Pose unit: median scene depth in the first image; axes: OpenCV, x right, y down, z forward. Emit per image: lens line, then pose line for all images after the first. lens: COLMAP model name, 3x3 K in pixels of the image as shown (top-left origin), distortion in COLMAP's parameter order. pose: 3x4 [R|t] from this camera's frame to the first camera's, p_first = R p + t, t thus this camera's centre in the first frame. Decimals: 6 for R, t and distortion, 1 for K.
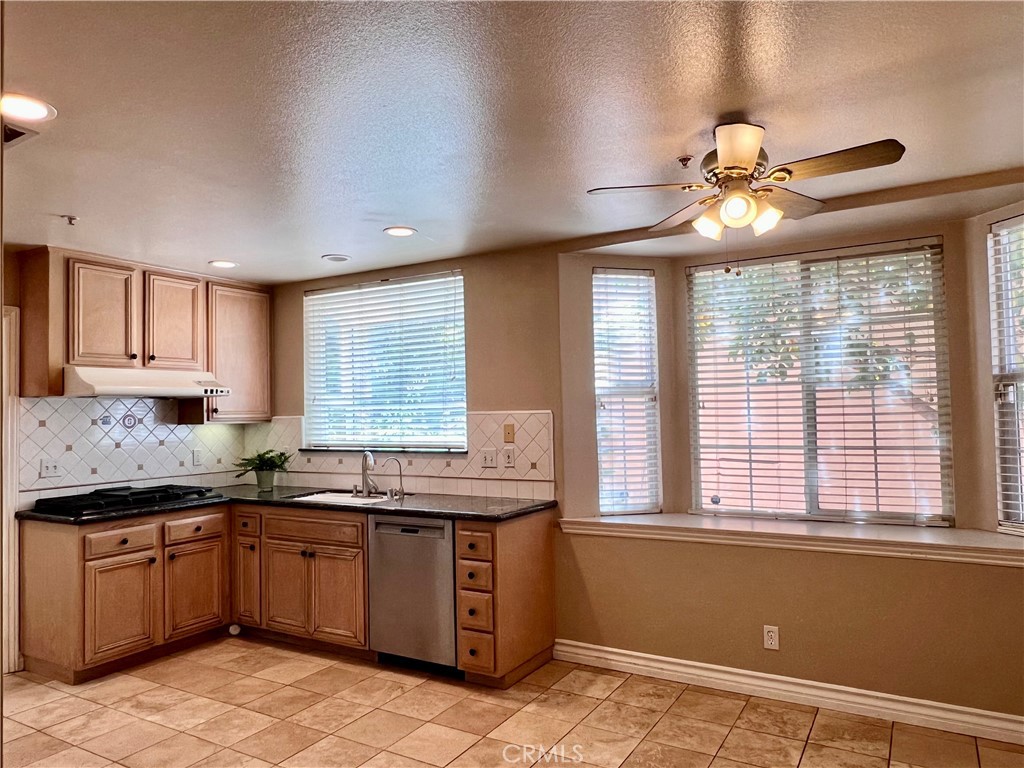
lens RADIAL K [[701.5, 0, 507.9], [0, 701.5, 385.1], [0, 0, 1]] dist [-0.006023, 0.000474]
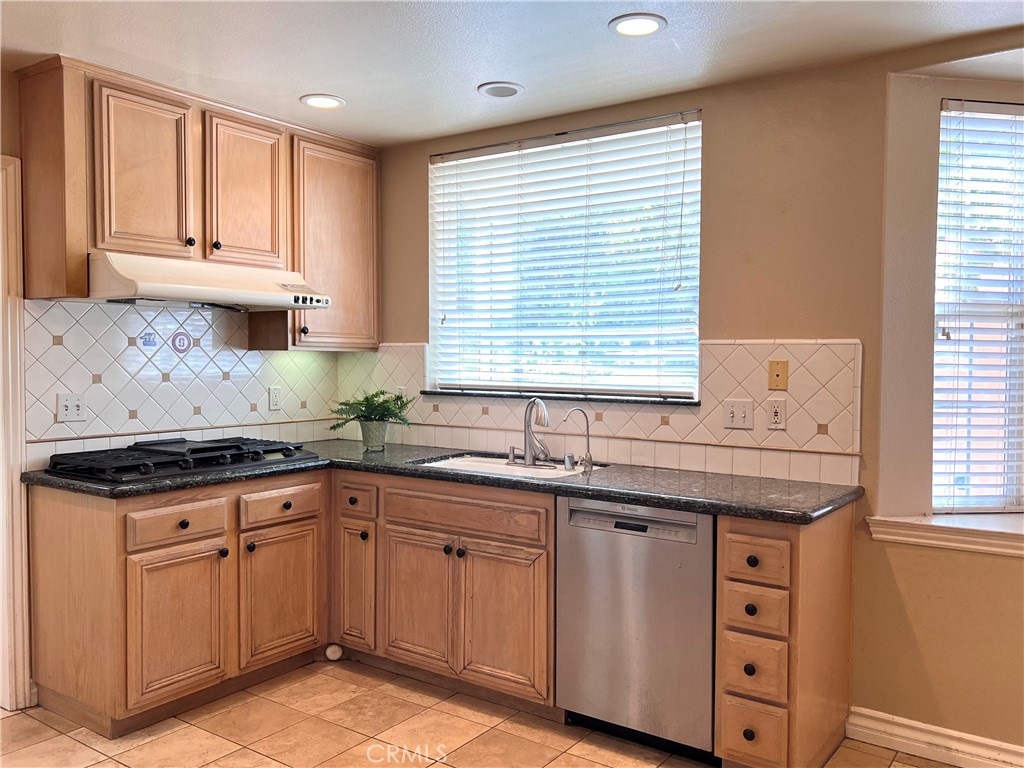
lens RADIAL K [[831.9, 0, 514.2], [0, 831.9, 386.4], [0, 0, 1]] dist [0.048410, -0.054780]
pose [[0.996281, 0.029237, -0.081048, -0.176248], [-0.022922, 0.996707, 0.077782, 0.027233], [0.083055, -0.075635, 0.993671, 0.252563]]
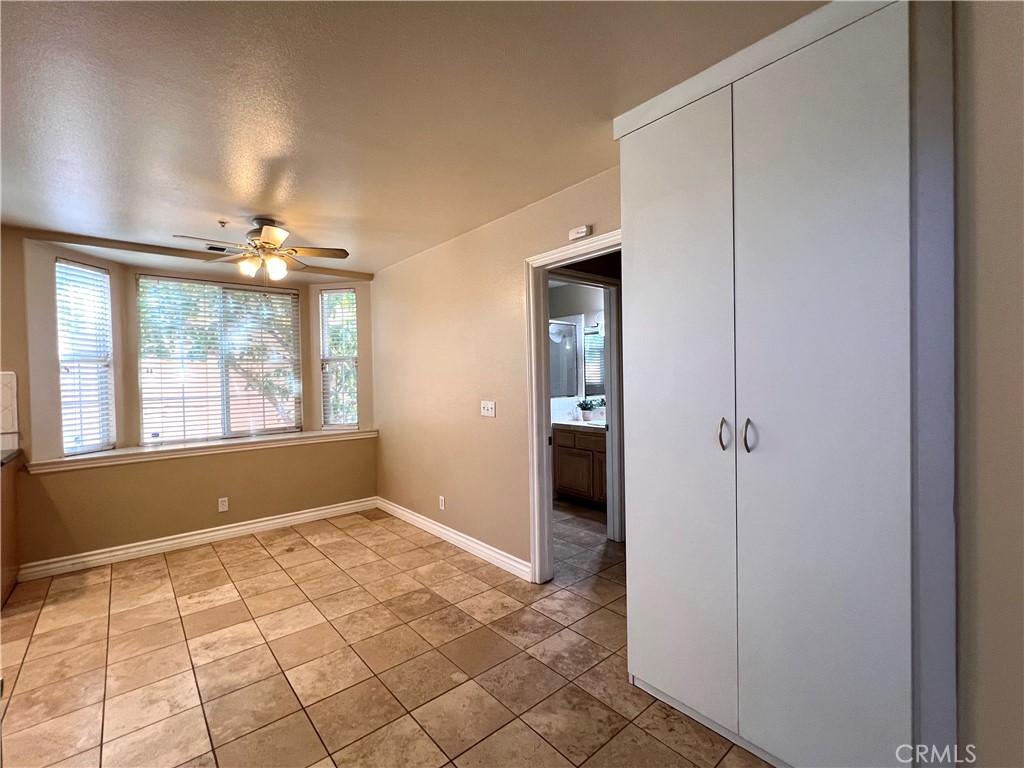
lens RADIAL K [[454.2, 0, 514.2], [0, 454.2, 382.9], [0, 0, 1]] dist [-0.005313, 0.001249]
pose [[0.313216, -0.002534, 0.949678, -0.389661], [-0.025304, 0.999619, 0.011013, 0.024593], [-0.949345, -0.027480, 0.313033, -0.020348]]
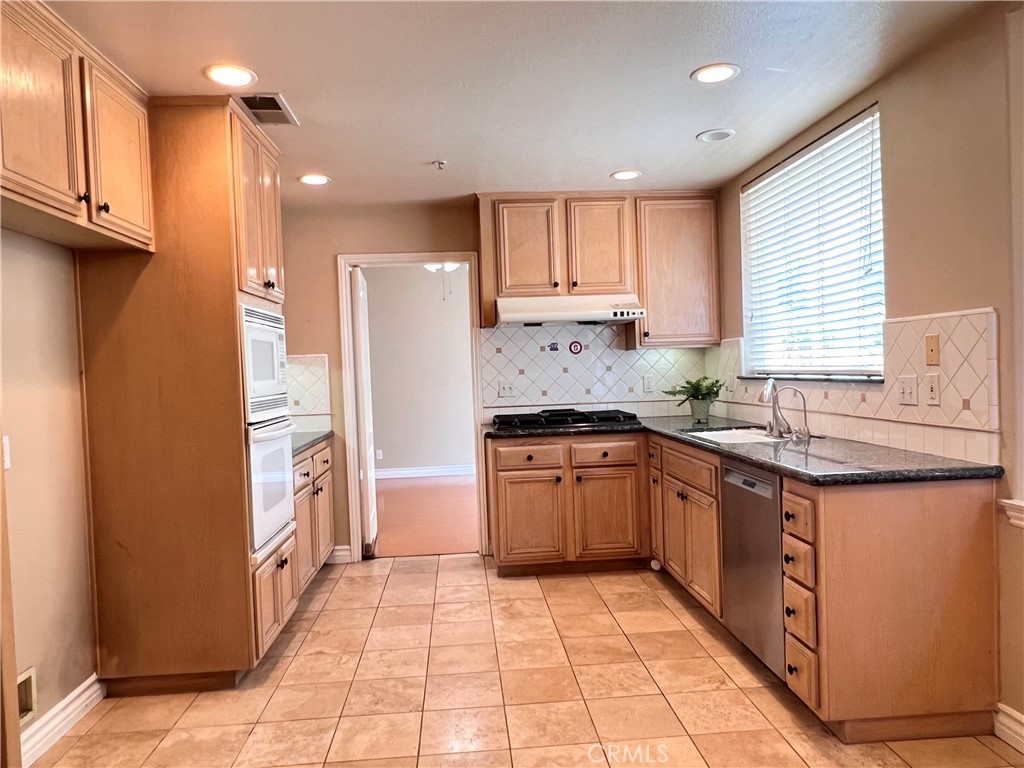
lens RADIAL K [[701.5, 0, 507.1], [0, 701.5, 385.6], [0, 0, 1]] dist [-0.006023, 0.000474]
pose [[0.569688, 0.019828, -0.821622, 0.301760], [0.055809, 0.996468, 0.062744, 0.041721], [0.819964, -0.081598, 0.566569, 0.357506]]
